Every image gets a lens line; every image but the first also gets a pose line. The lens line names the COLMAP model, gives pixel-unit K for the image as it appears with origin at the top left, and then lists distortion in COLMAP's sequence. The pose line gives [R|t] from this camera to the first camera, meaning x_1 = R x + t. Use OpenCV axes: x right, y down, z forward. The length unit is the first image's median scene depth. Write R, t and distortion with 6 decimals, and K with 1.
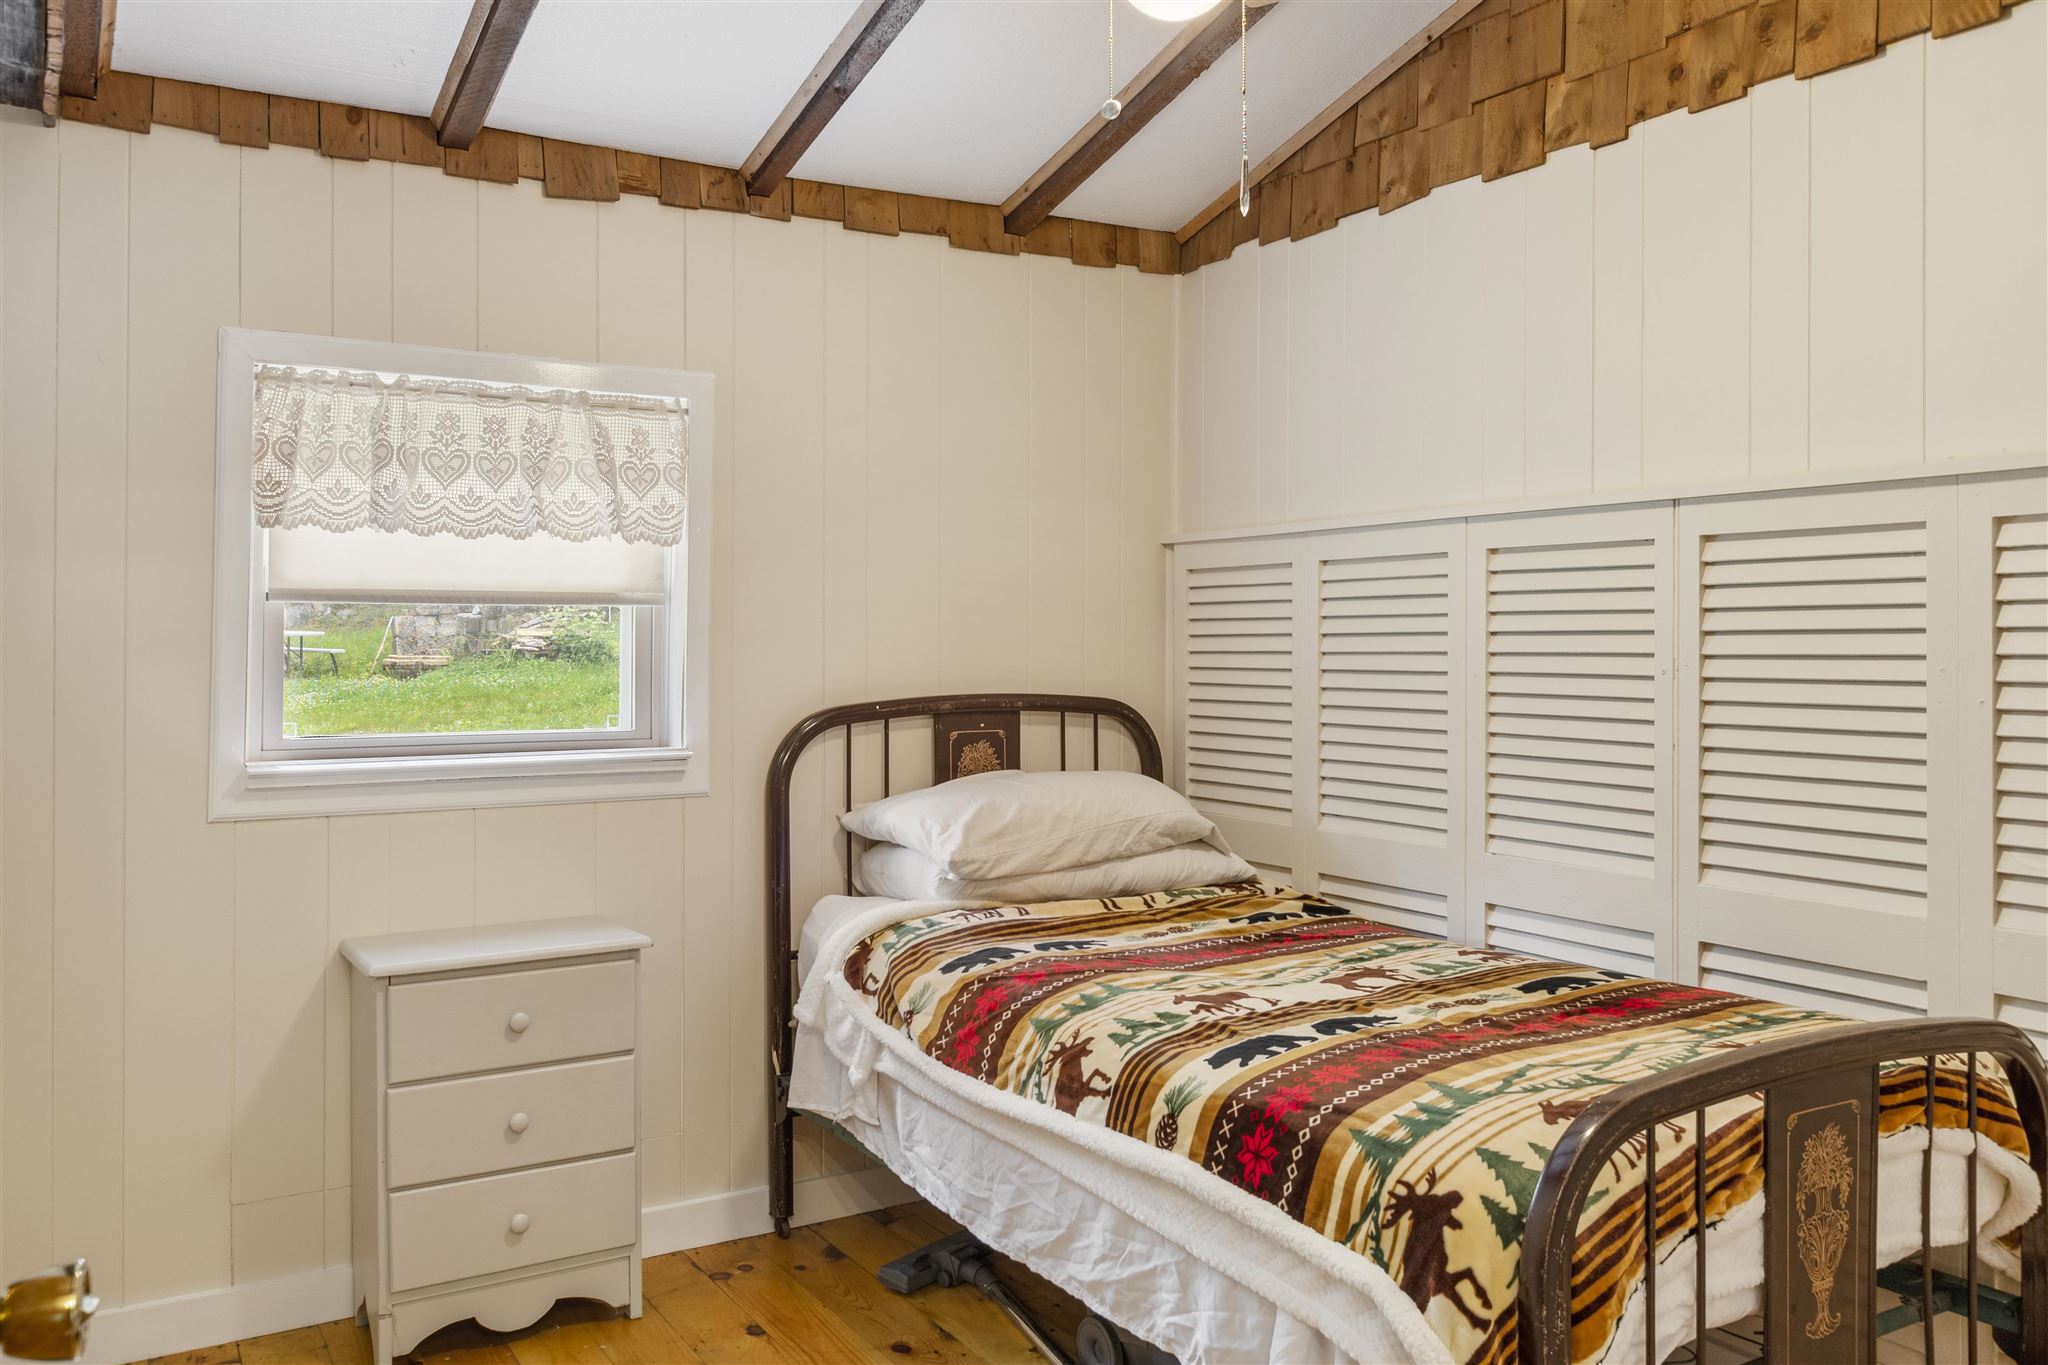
lens RADIAL K [[1562.6, 0, 1024.0], [0, 1562.6, 682.5], [0, 0, 1]] dist [-0.046838, -0.000508]
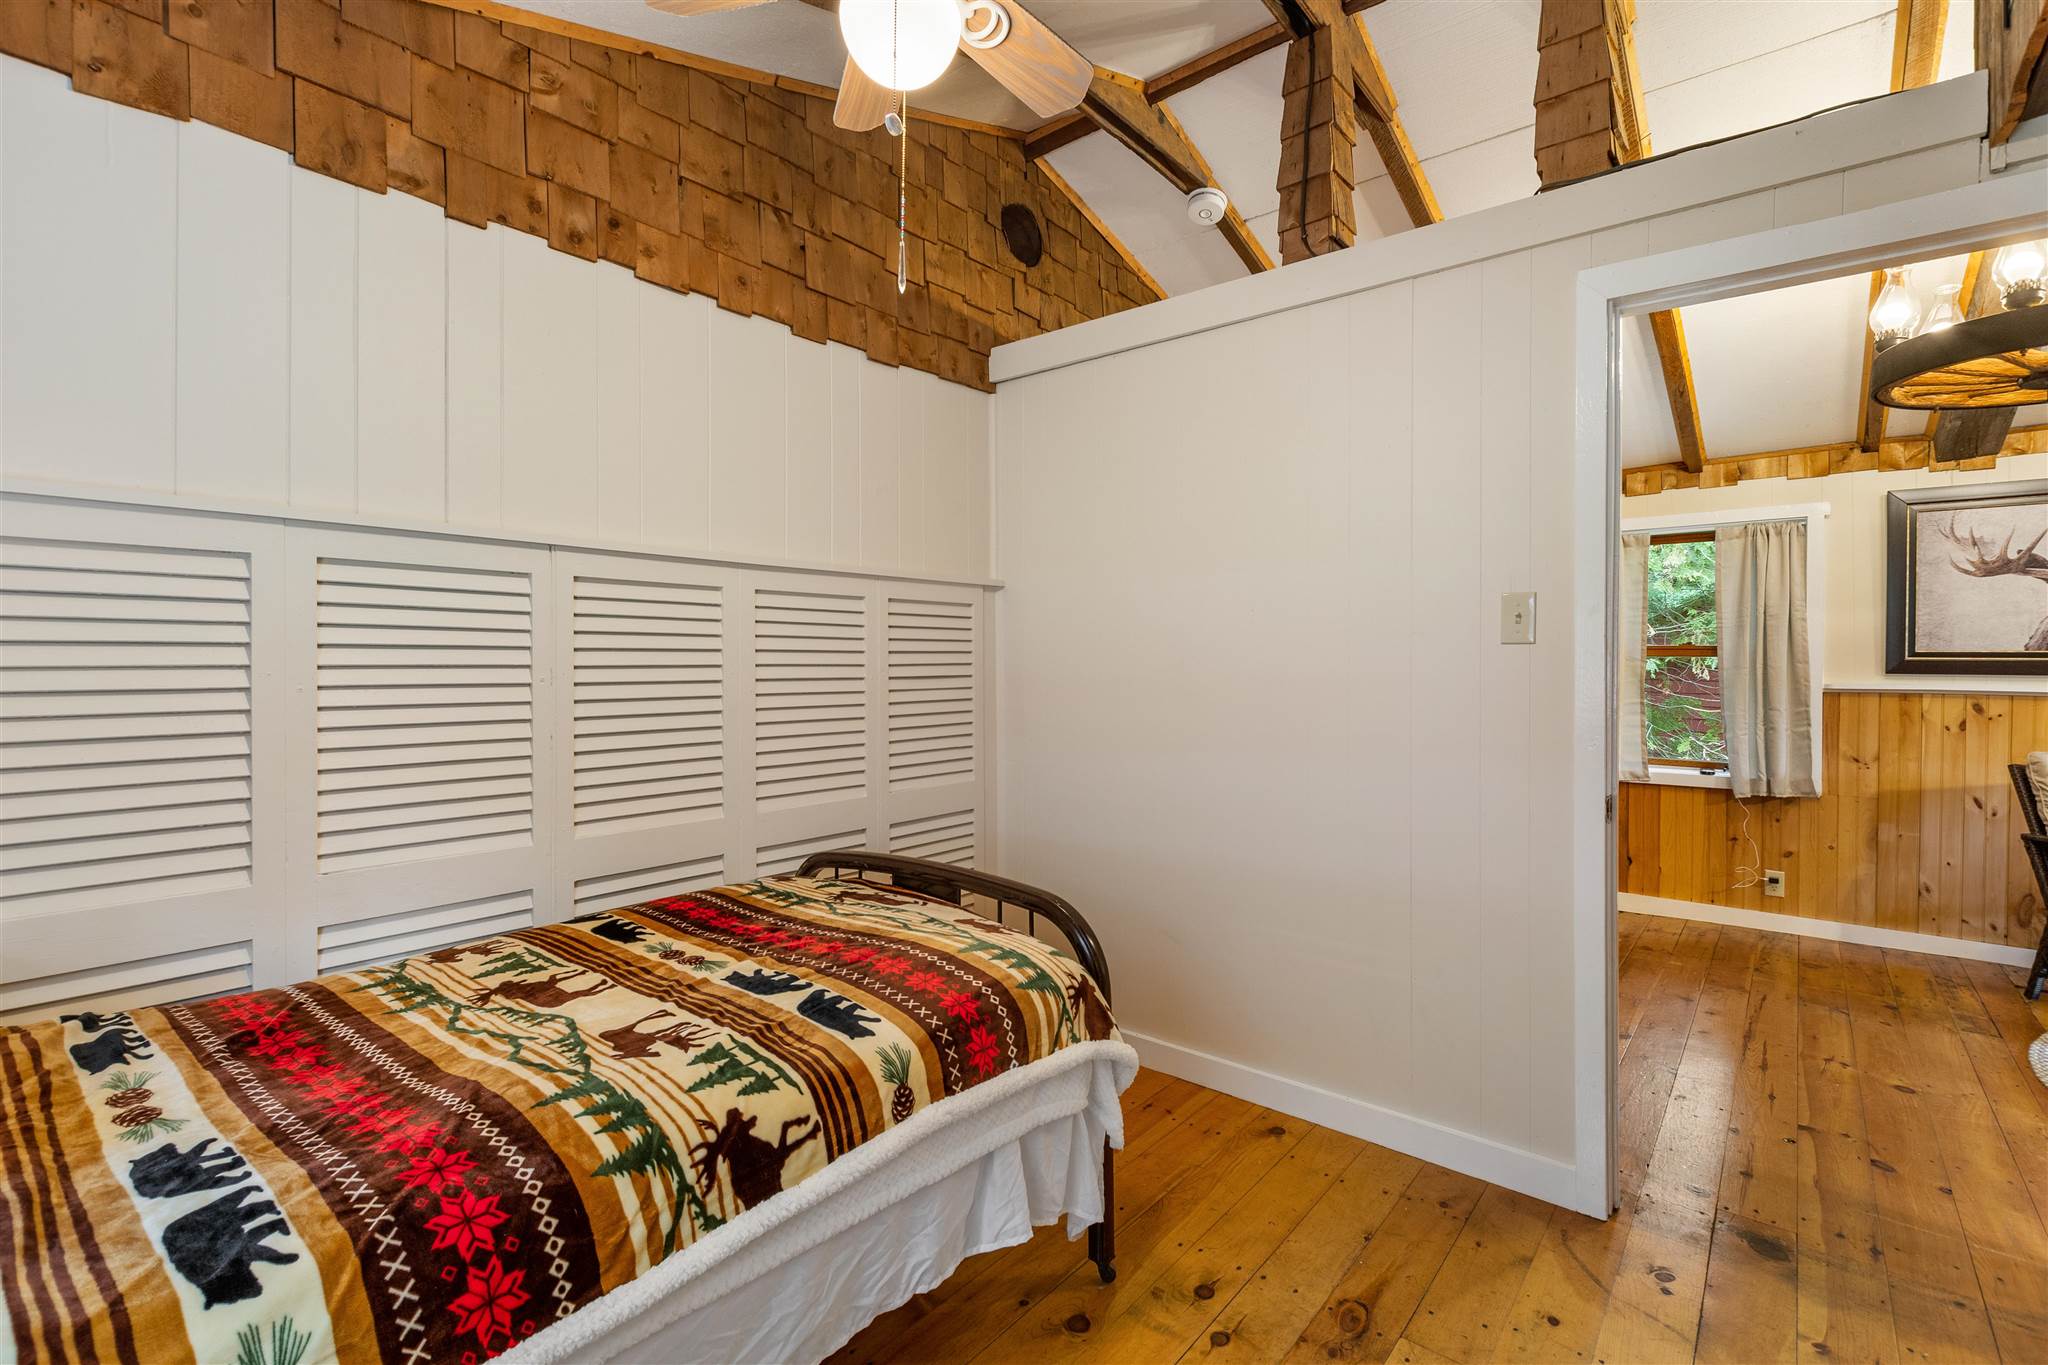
lens RADIAL K [[928.0, 0, 1014.9], [0, 928.0, 670.7], [0, 0, 1]] dist [0.003543, -0.000124]
pose [[-0.318694, -0.006487, 0.947835, -0.469336], [0.020129, 0.999705, 0.013610, -0.018519], [-0.947644, 0.023417, -0.318469, 0.960501]]
